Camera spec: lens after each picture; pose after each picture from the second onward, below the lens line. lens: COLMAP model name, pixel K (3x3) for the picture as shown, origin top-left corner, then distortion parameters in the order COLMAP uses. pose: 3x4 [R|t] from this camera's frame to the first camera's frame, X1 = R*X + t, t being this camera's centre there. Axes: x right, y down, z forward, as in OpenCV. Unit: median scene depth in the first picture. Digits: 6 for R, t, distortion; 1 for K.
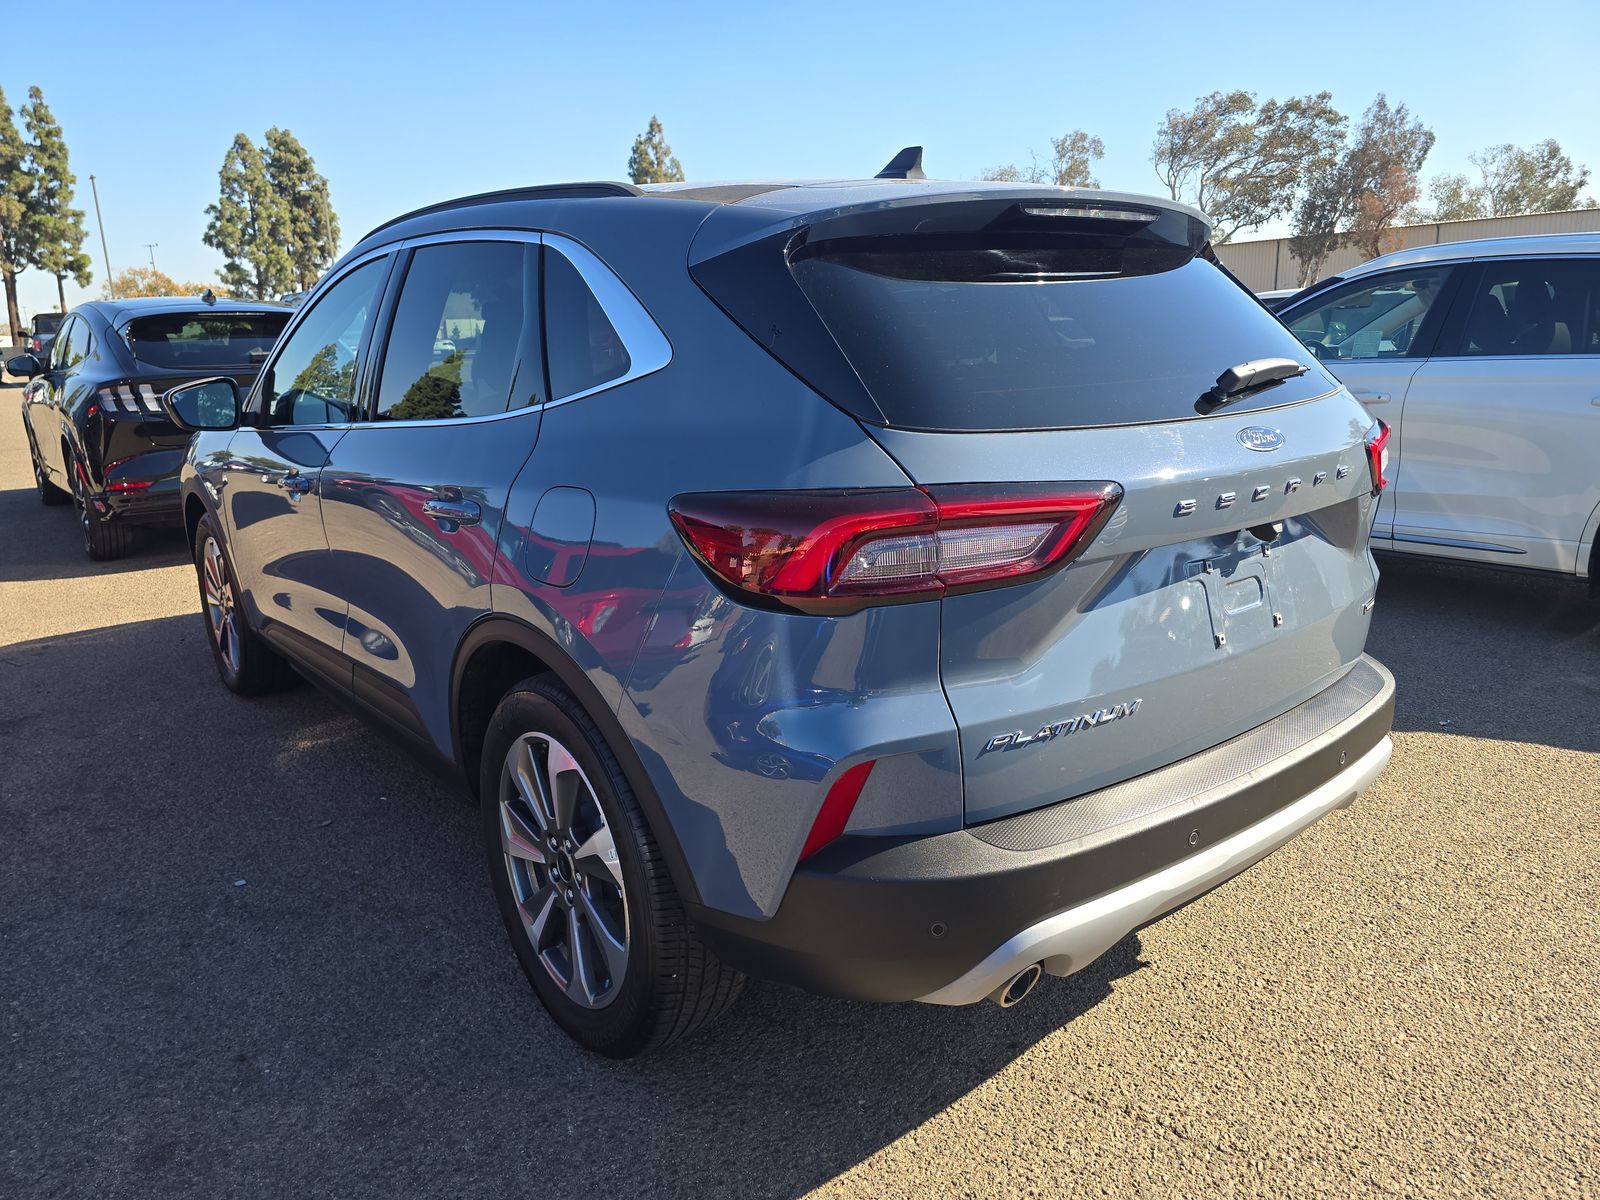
lens RADIAL K [[1128.1, 0, 798.8], [0, 1128.1, 565.9], [0, 0, 1]] dist [0.059581, -0.059333]
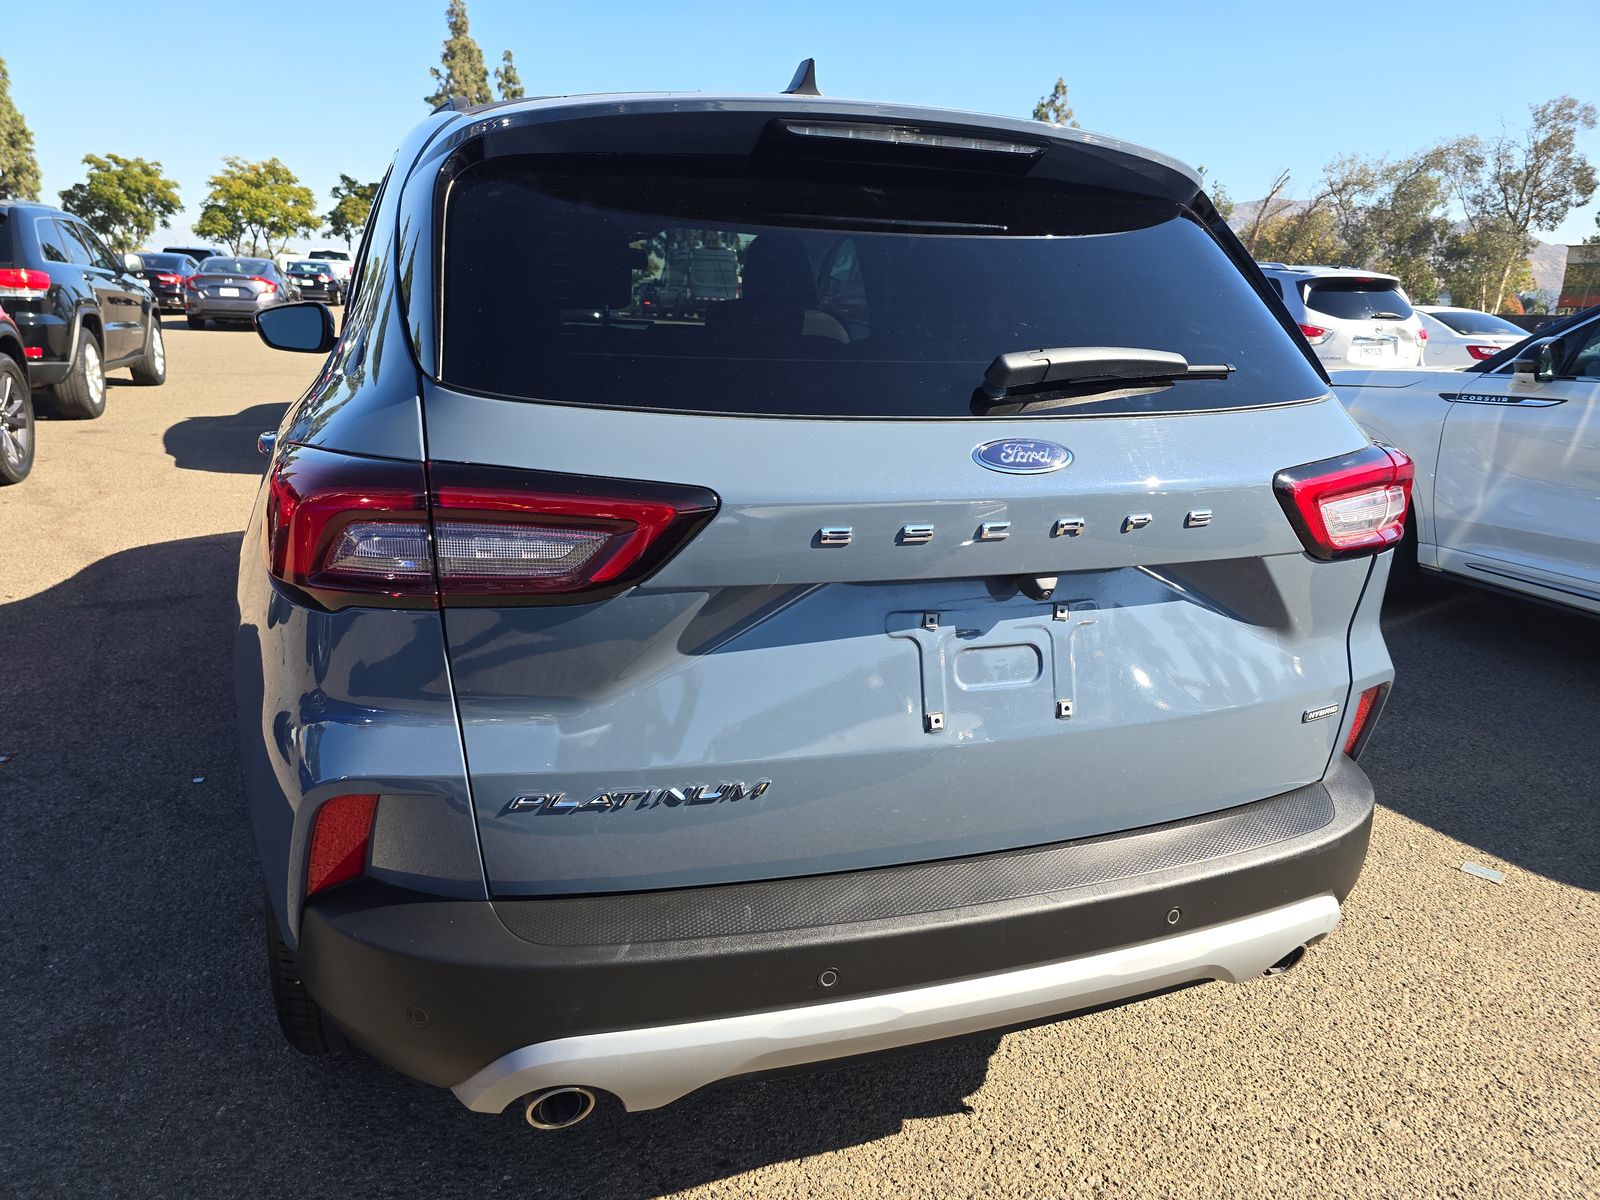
lens RADIAL K [[1128.1, 0, 798.8], [0, 1128.1, 565.9], [0, 0, 1]] dist [0.059581, -0.059333]
pose [[0.938601, 0.138538, -0.315966, 0.481169], [-0.130306, 0.990352, 0.047143, -0.055380], [0.319449, -0.003077, 0.947598, 0.265473]]
